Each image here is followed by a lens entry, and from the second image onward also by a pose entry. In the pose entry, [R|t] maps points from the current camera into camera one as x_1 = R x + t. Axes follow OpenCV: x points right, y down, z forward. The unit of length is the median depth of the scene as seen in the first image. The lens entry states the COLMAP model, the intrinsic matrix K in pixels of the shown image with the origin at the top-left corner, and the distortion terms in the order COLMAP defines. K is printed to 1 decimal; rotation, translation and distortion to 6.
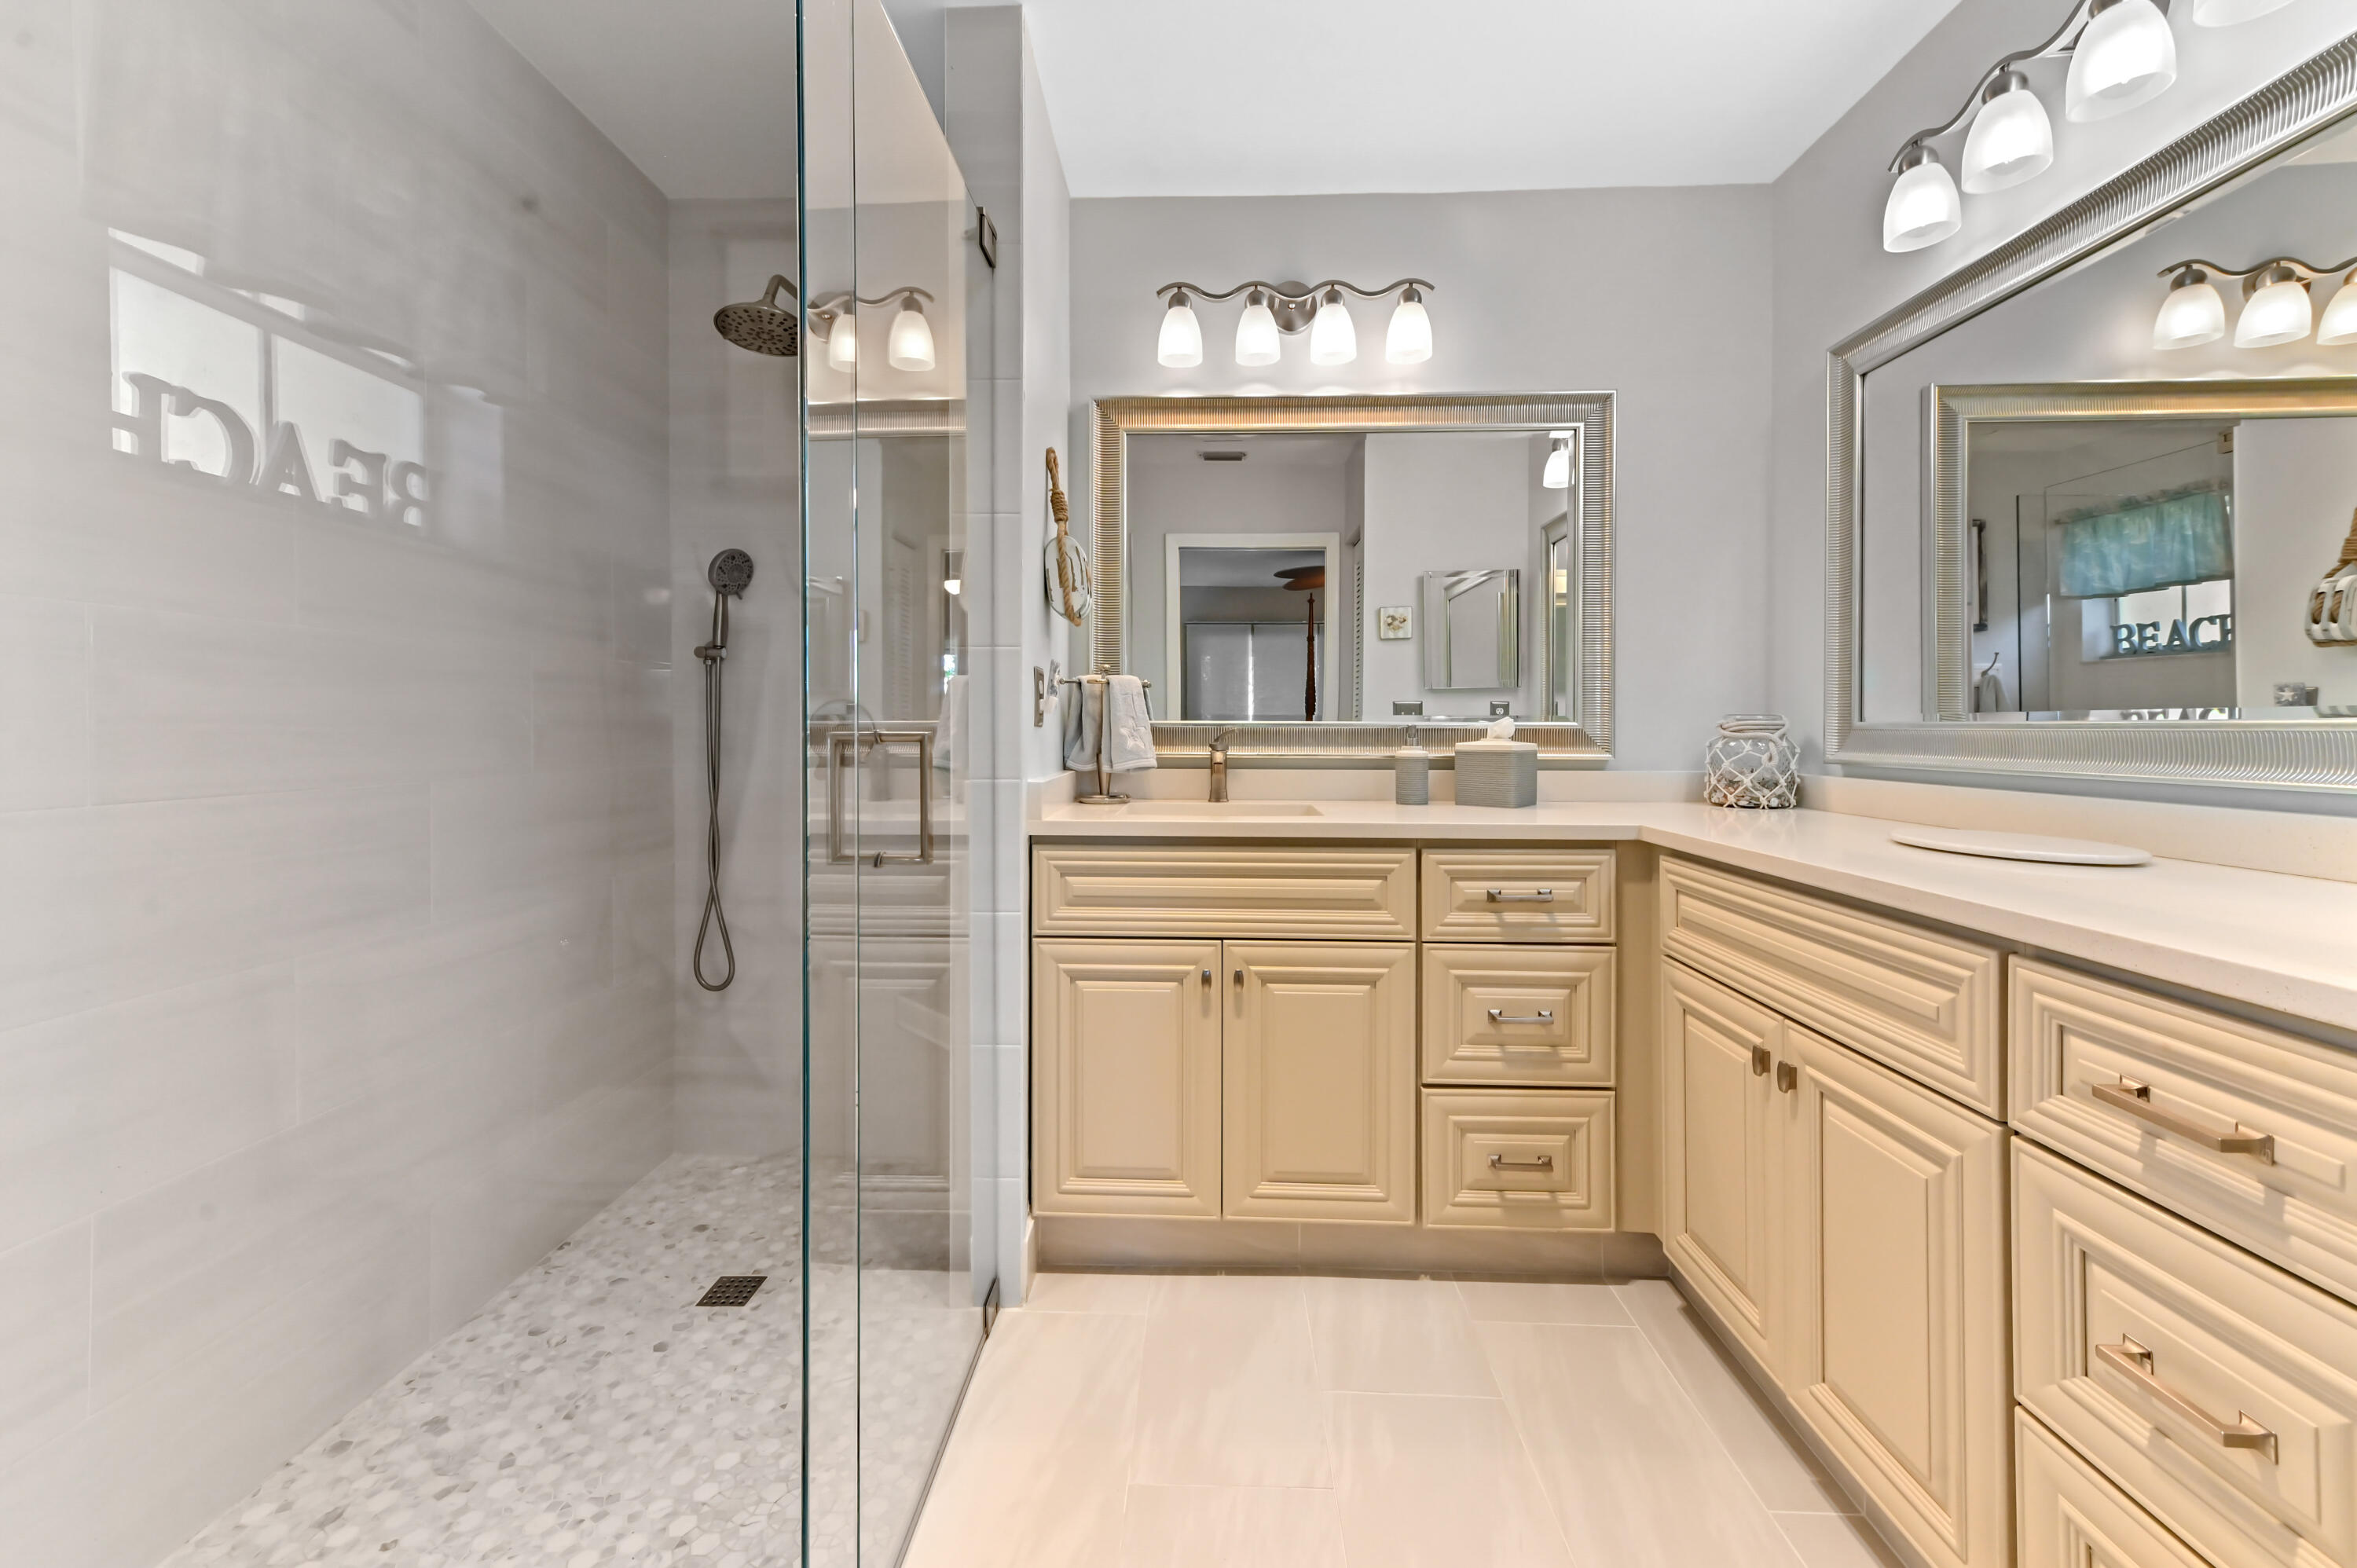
lens RADIAL K [[943.3, 0, 1170.9], [0, 943.3, 753.0], [0, 0, 1]] dist [0.011595, 0.000170]
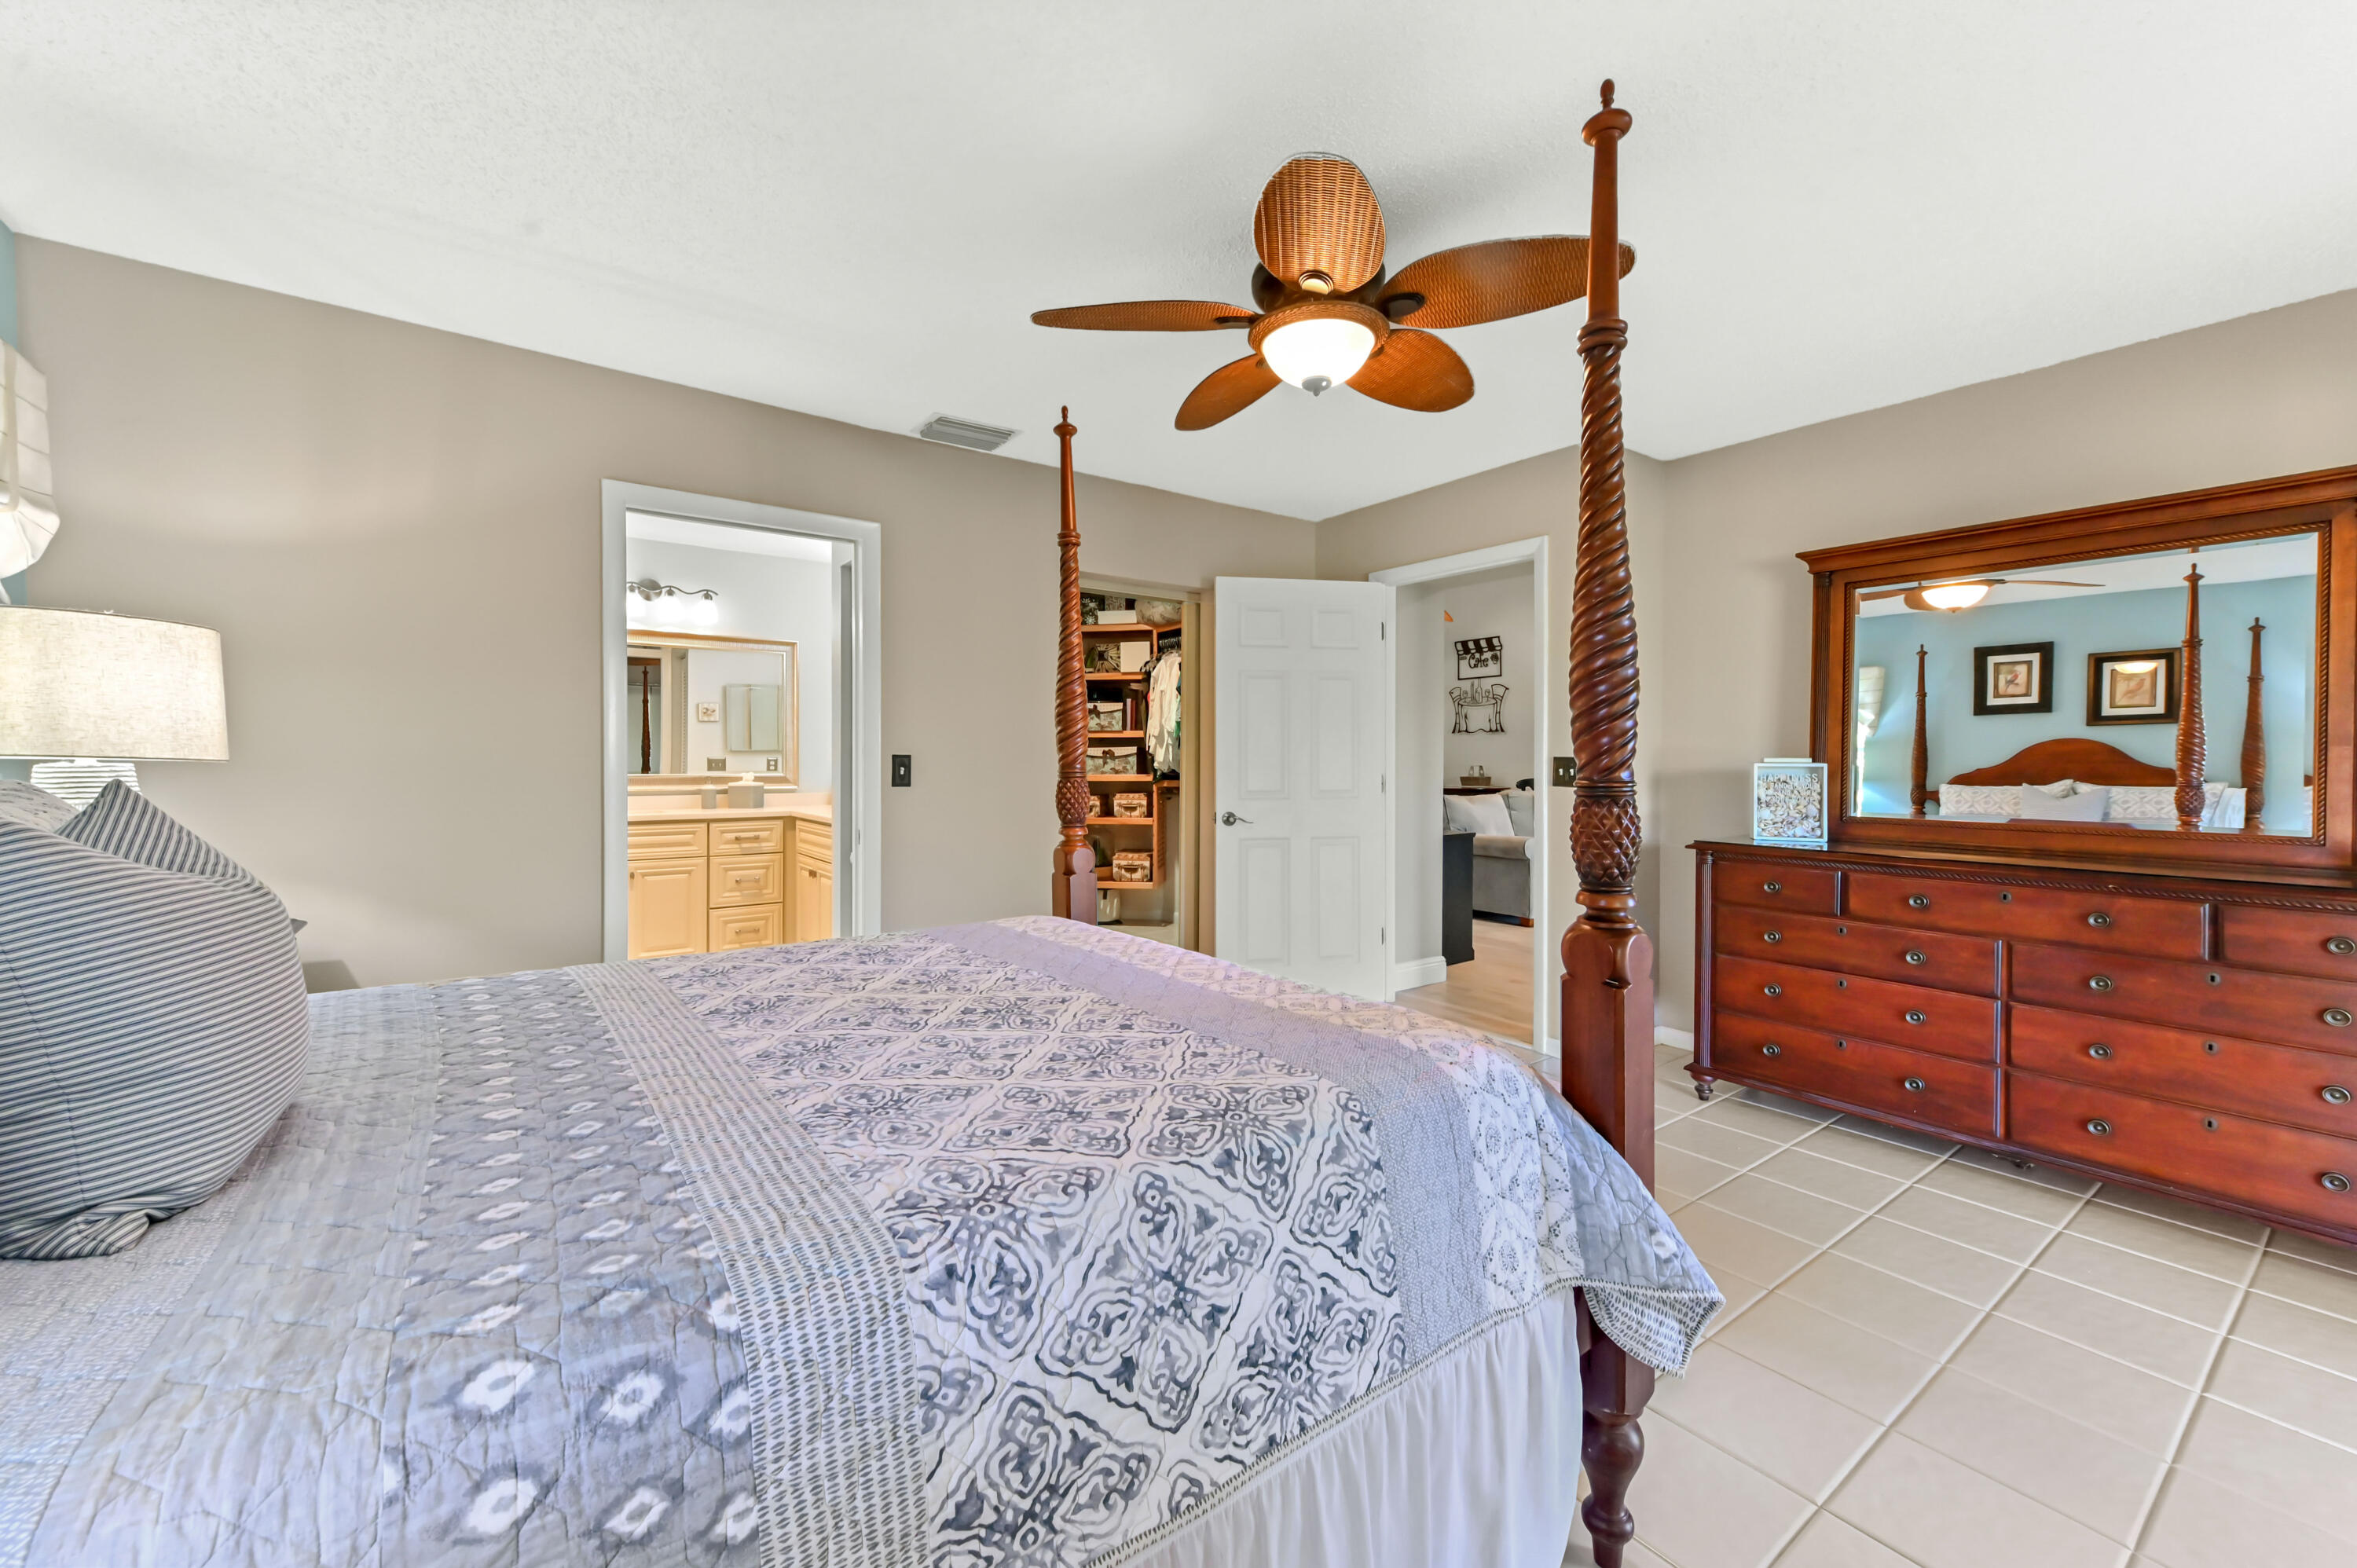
lens RADIAL K [[943.3, 0, 1170.9], [0, 943.3, 753.0], [0, 0, 1]] dist [0.011595, 0.000170]
pose [[0.787427, 0.003026, 0.616401, -0.303957], [0.022565, 0.999176, -0.033731, 0.020235], [-0.615995, 0.040470, 0.786710, -1.629262]]
